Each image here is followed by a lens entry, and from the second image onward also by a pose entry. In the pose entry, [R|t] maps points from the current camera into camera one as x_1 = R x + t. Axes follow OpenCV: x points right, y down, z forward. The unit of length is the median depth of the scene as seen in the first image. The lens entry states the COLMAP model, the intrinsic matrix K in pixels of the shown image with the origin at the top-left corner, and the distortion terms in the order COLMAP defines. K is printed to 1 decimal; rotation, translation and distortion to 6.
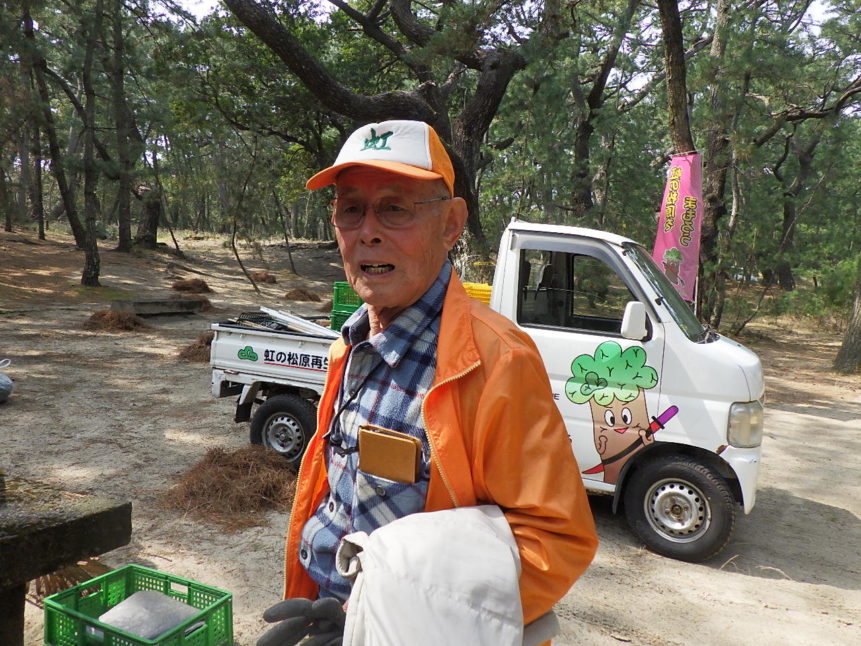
lens RADIAL K [[712.1, 0, 430.4], [0, 712.1, 323.1], [0, 0, 1]] dist [-0.000781, 0.002997]
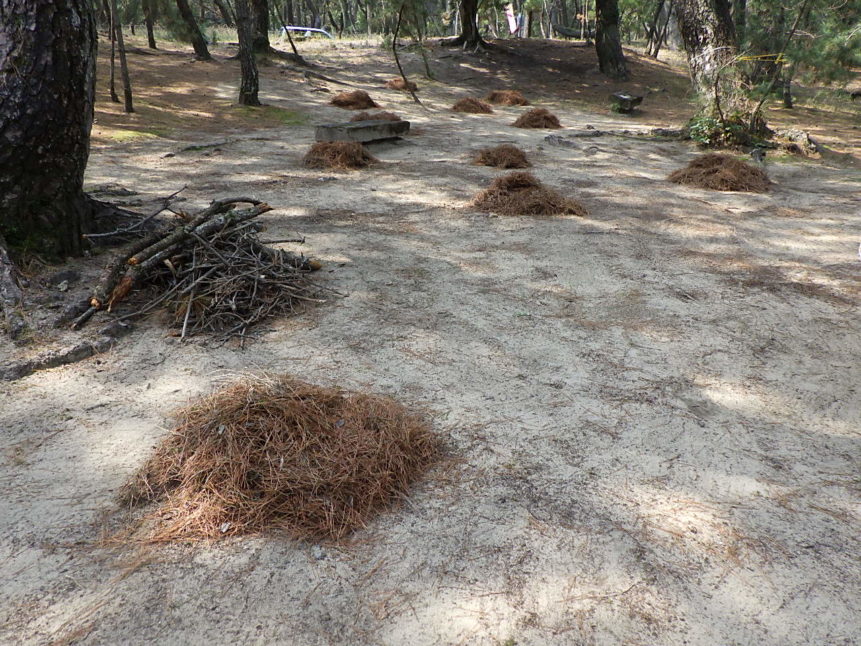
lens RADIAL K [[712.1, 0, 430.7], [0, 712.1, 323.1], [0, 0, 1]] dist [-0.000781, 0.002997]
pose [[0.997804, -0.015747, -0.064342, -0.210622], [0.032382, 0.963312, 0.266423, -0.021662], [0.057786, -0.267922, 0.961706, 0.145074]]
